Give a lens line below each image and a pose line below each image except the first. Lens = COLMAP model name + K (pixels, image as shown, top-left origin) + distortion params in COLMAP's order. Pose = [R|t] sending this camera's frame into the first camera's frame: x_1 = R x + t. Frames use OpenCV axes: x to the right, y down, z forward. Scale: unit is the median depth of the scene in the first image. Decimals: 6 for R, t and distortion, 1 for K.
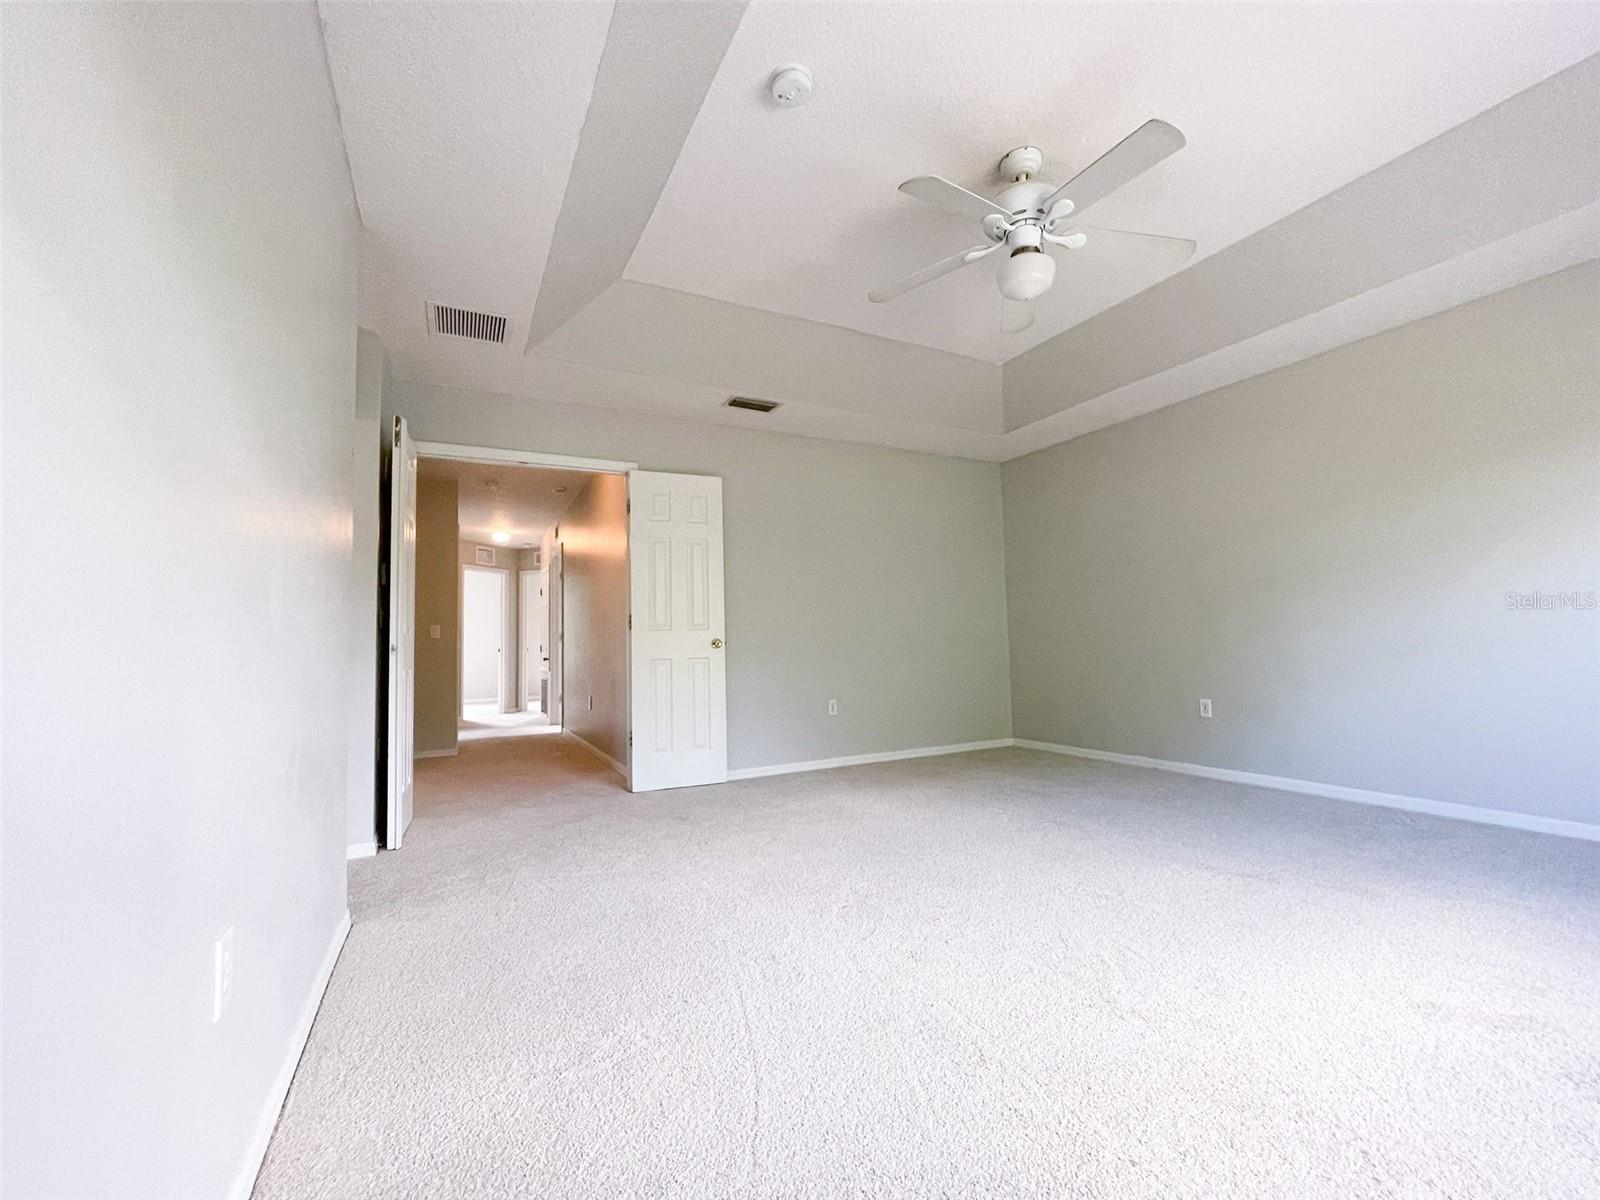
lens RADIAL K [[652.4, 0, 800.0], [0, 652.4, 598.8], [0, 0, 1]] dist [0.001800, -0.000227]
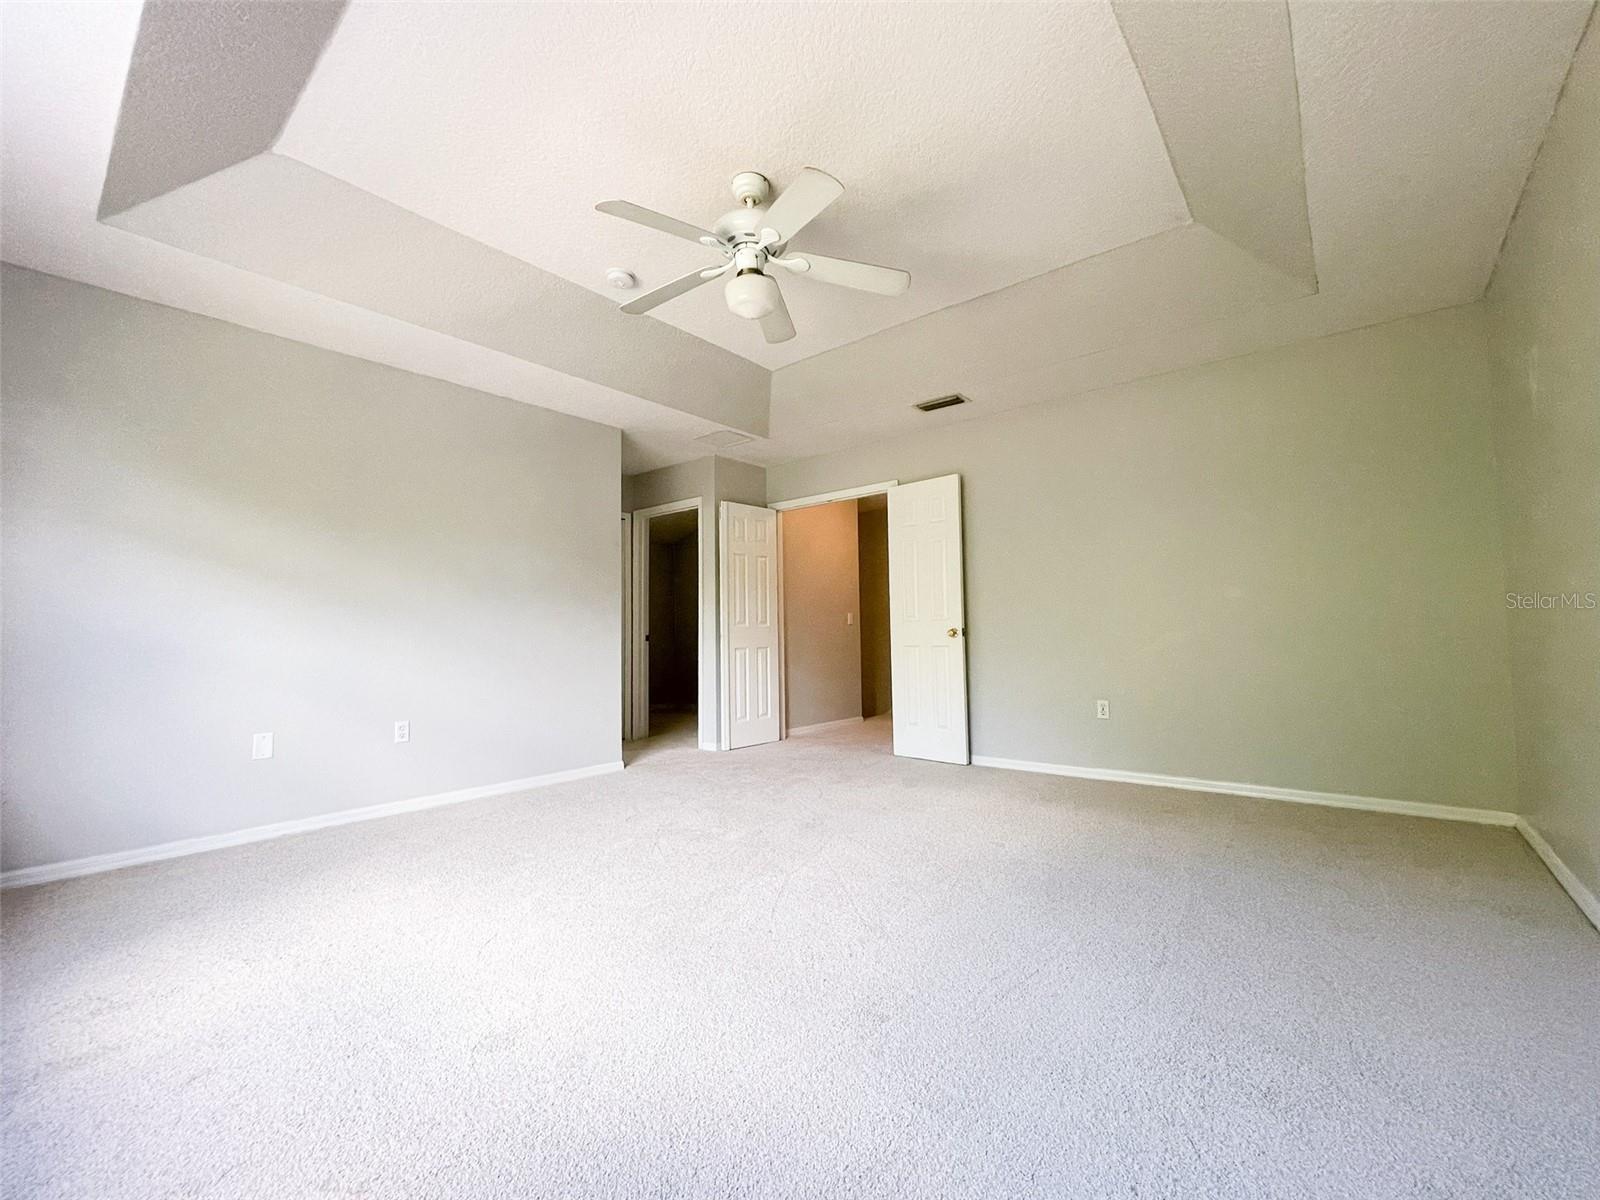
lens RADIAL K [[652.4, 0, 800.0], [0, 652.4, 598.8], [0, 0, 1]] dist [0.001800, -0.000227]
pose [[0.405927, -0.035398, -0.913220, 0.754907], [0.062903, 0.997962, -0.010722, 0.009237], [0.911738, -0.053092, 0.407327, 0.346188]]
